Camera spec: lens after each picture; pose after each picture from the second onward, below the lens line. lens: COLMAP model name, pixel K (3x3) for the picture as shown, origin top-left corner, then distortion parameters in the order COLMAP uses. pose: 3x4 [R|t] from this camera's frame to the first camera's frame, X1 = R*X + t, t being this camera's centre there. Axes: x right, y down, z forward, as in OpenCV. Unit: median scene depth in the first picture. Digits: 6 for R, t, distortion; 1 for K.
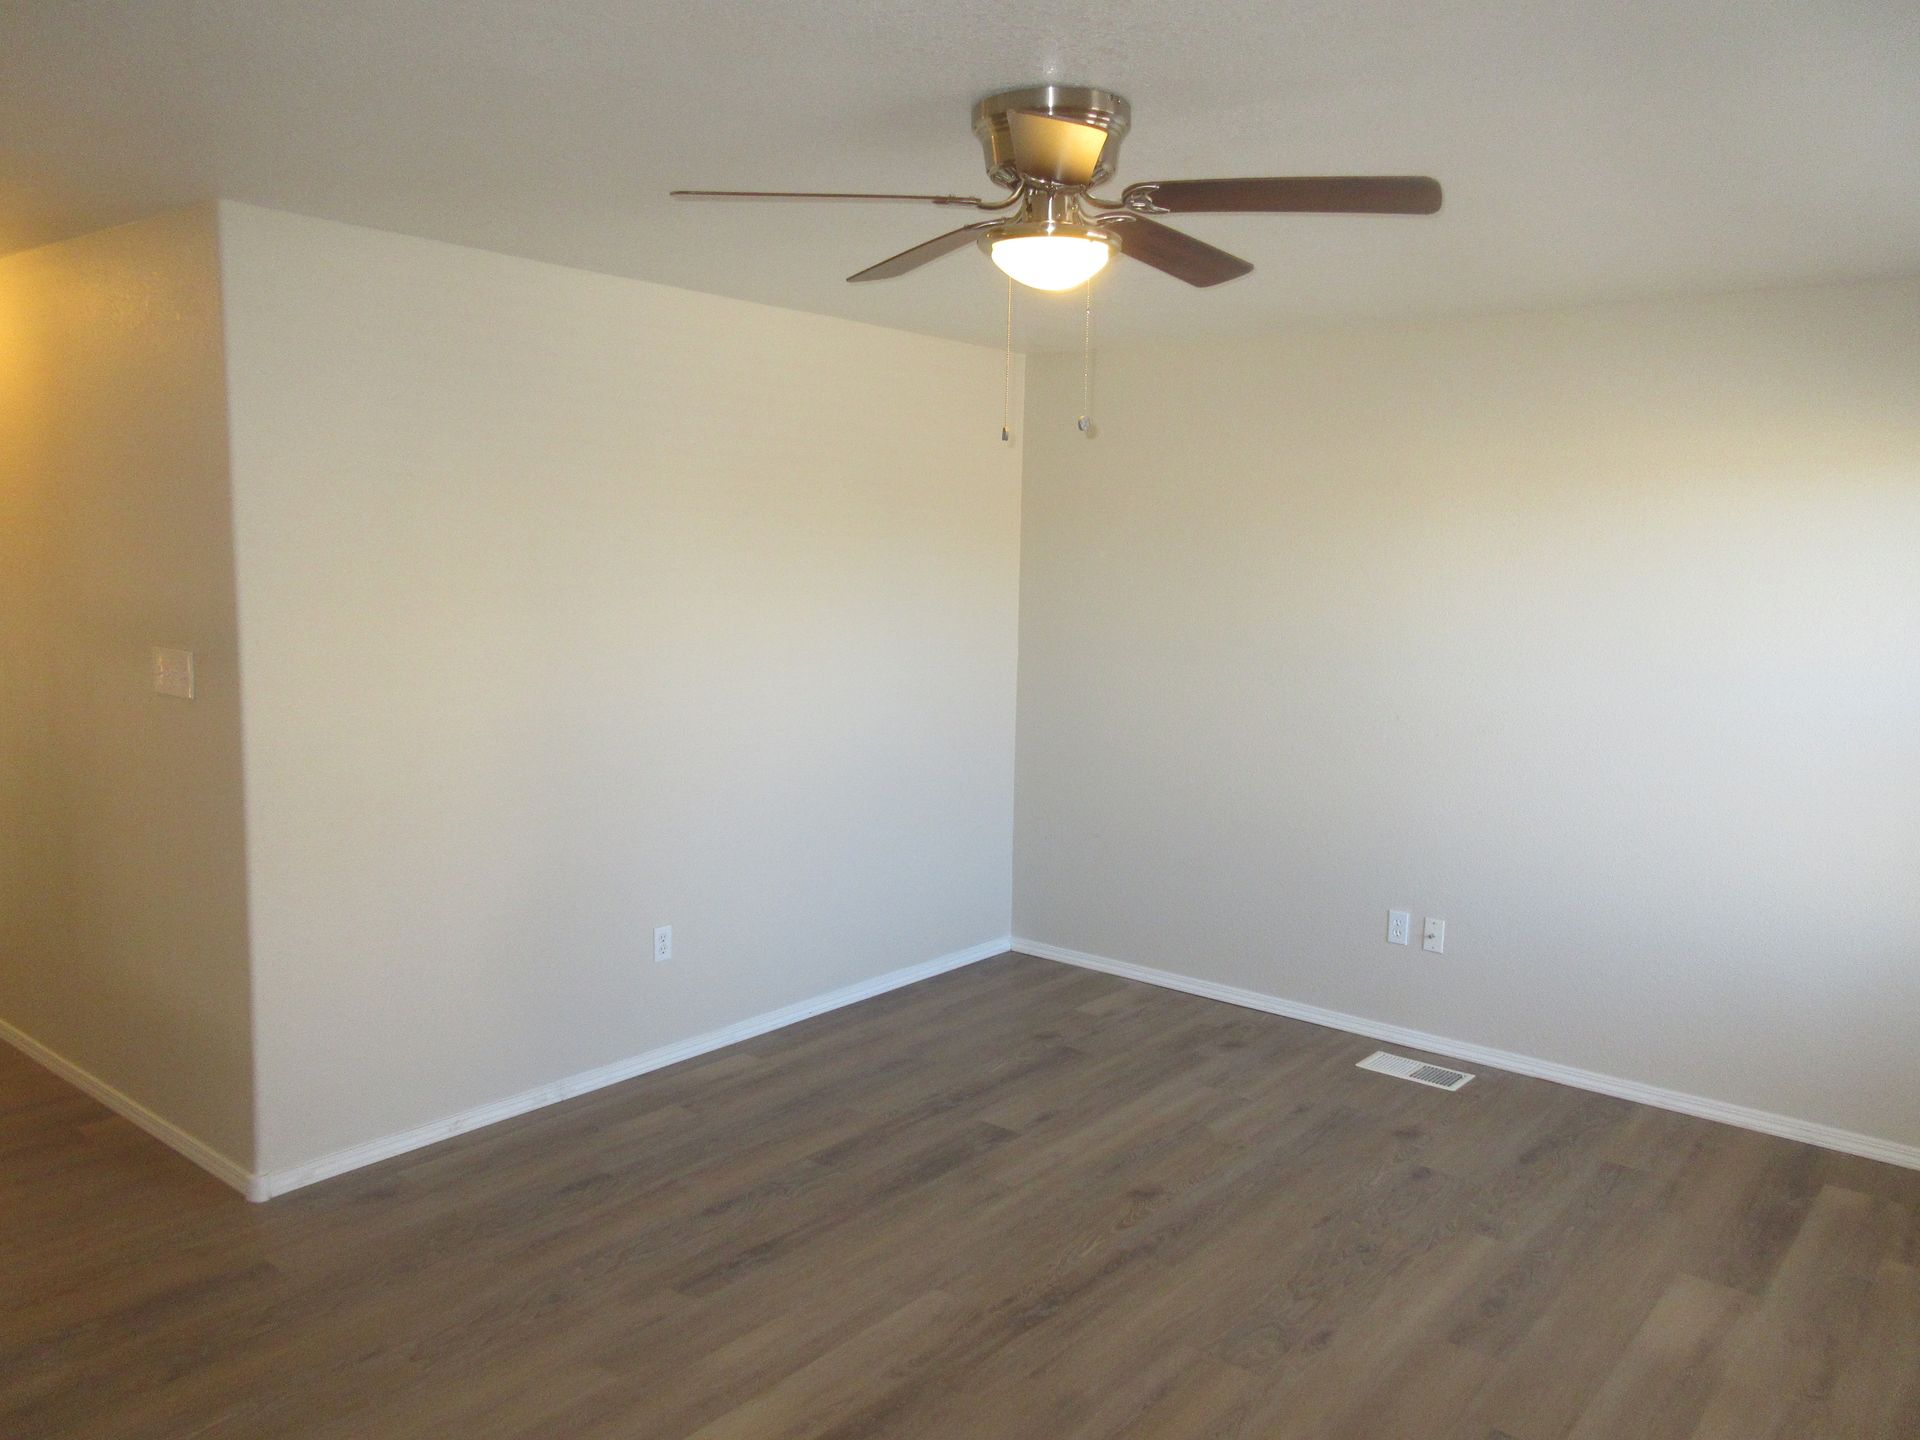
lens RADIAL K [[1434.7, 0, 960.9], [0, 1434.7, 738.3], [0, 0, 1]] dist [0.001273, -0.002861]
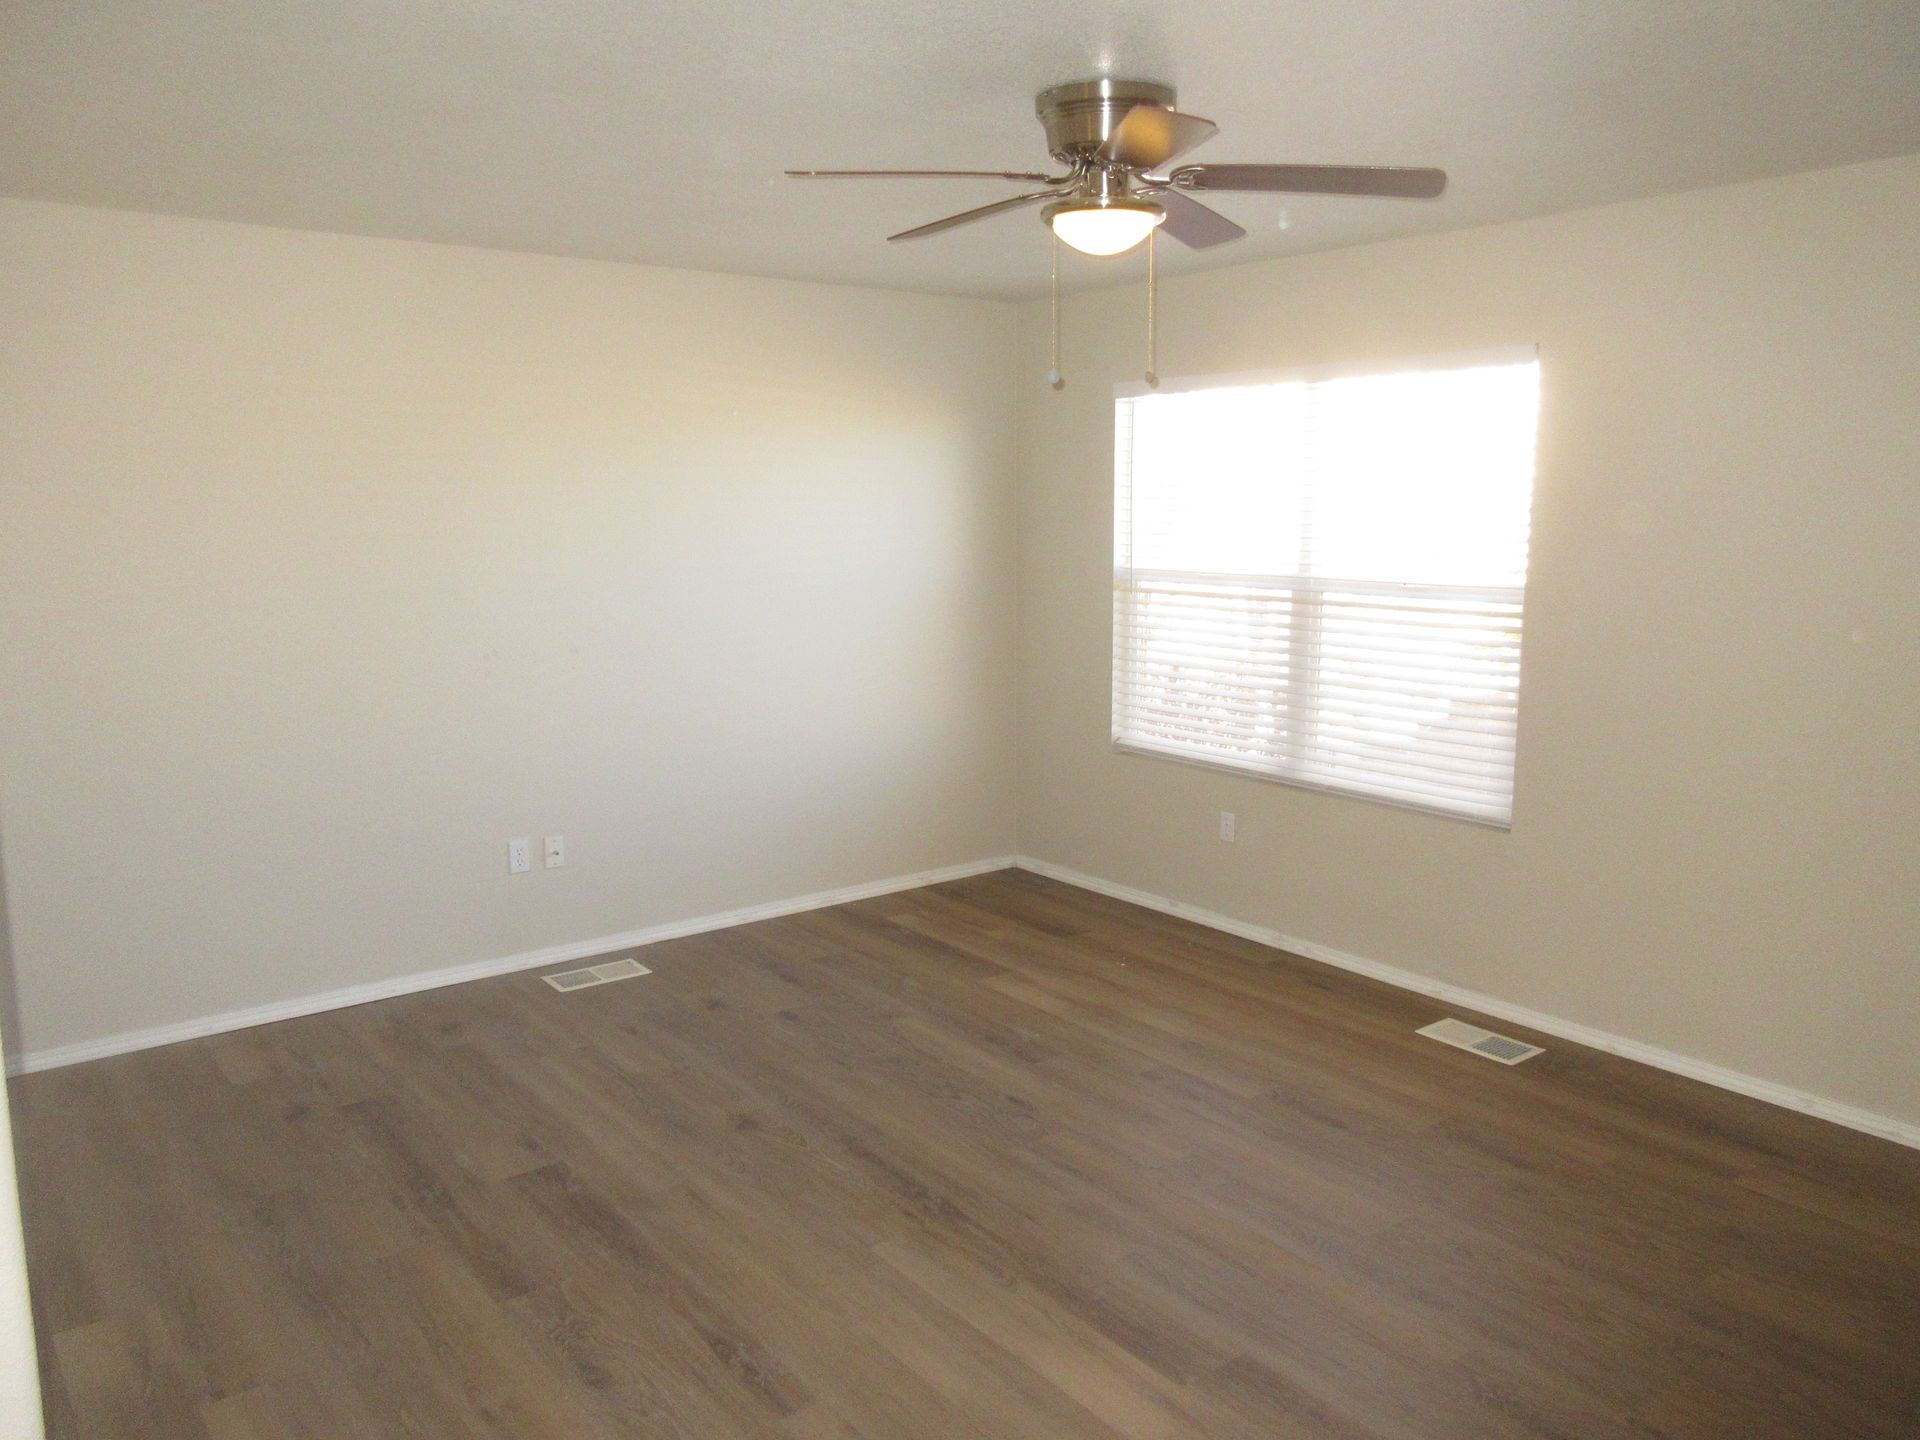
lens RADIAL K [[1434.7, 0, 961.3], [0, 1434.7, 703.9], [0, 0, 1]] dist [0.001273, -0.002861]
pose [[0.208130, -0.158676, 0.965145, -0.760395], [0.132293, 0.982253, 0.132960, -0.087143], [-0.969113, 0.100009, 0.225428, 0.584083]]
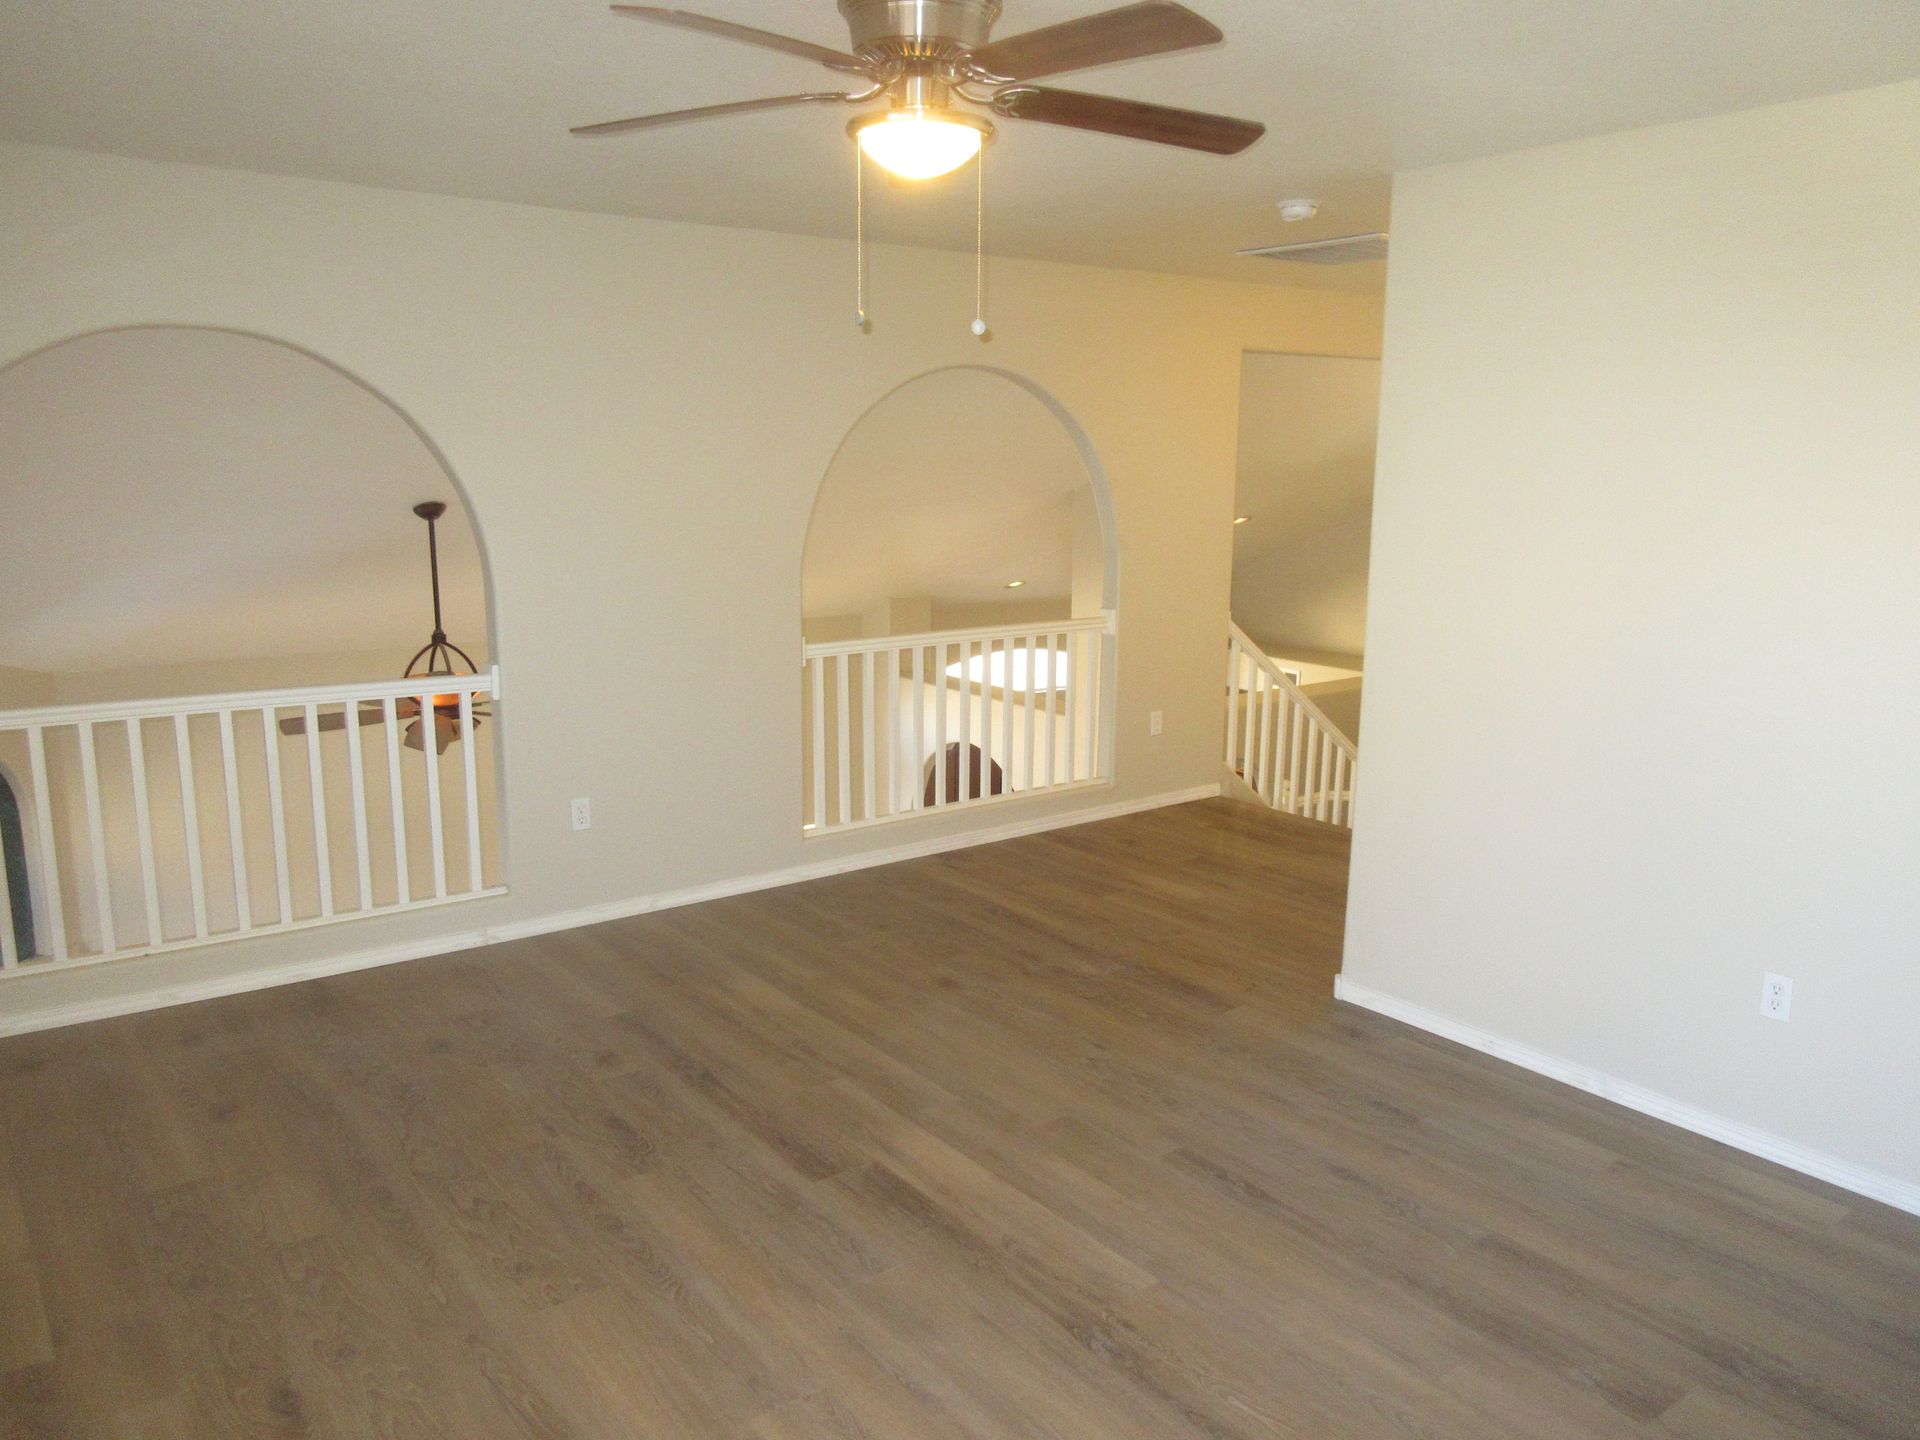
lens RADIAL K [[1434.7, 0, 962.5], [0, 1434.7, 720.2], [0, 0, 1]] dist [0.001273, -0.002861]
pose [[-0.225722, 0.159345, -0.961072, 0.699280], [-0.145393, 0.969973, 0.194969, -0.097283], [0.963281, 0.183741, -0.195777, 0.849207]]
